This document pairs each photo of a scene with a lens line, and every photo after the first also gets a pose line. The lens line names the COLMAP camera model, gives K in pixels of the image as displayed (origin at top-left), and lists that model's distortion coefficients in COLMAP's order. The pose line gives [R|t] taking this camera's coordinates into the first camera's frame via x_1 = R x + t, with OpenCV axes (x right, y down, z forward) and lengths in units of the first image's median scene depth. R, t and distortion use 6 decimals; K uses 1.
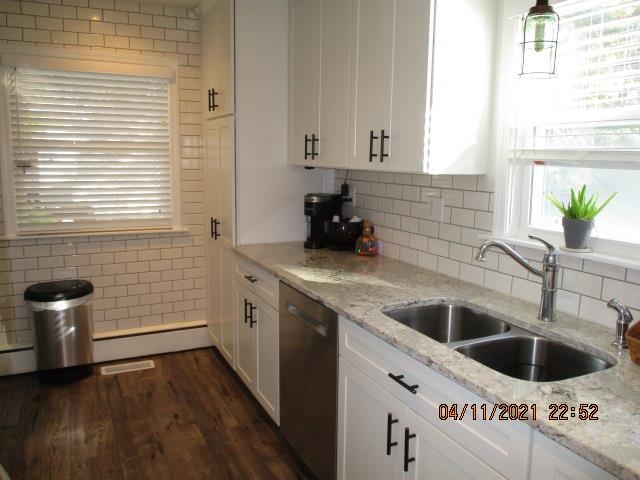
lens RADIAL K [[533.7, 0, 323.6], [0, 533.7, 240.8], [0, 0, 1]] dist [-0.025718, -0.000072]
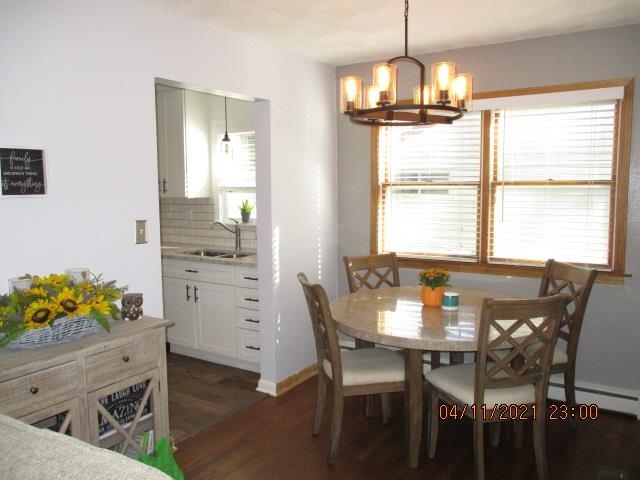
lens RADIAL K [[533.7, 0, 322.4], [0, 533.7, 242.4], [0, 0, 1]] dist [-0.025718, -0.000072]
pose [[0.854667, -0.072562, 0.514081, -0.590313], [0.097622, 0.994983, -0.021858, 0.206551], [-0.509916, 0.068867, 0.857463, -1.503821]]
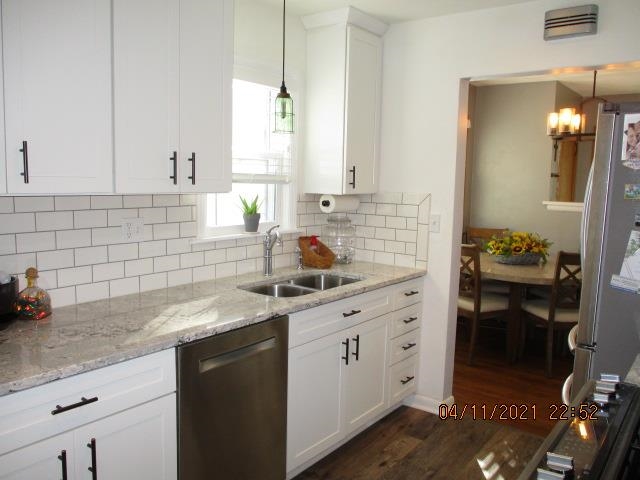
lens RADIAL K [[533.7, 0, 320.2], [0, 533.7, 239.1], [0, 0, 1]] dist [-0.025718, -0.000072]
pose [[-0.451169, -0.125117, 0.883624, -1.095640], [0.109534, 0.974874, 0.193964, -0.264023], [-0.885691, 0.184298, -0.426129, 1.512966]]
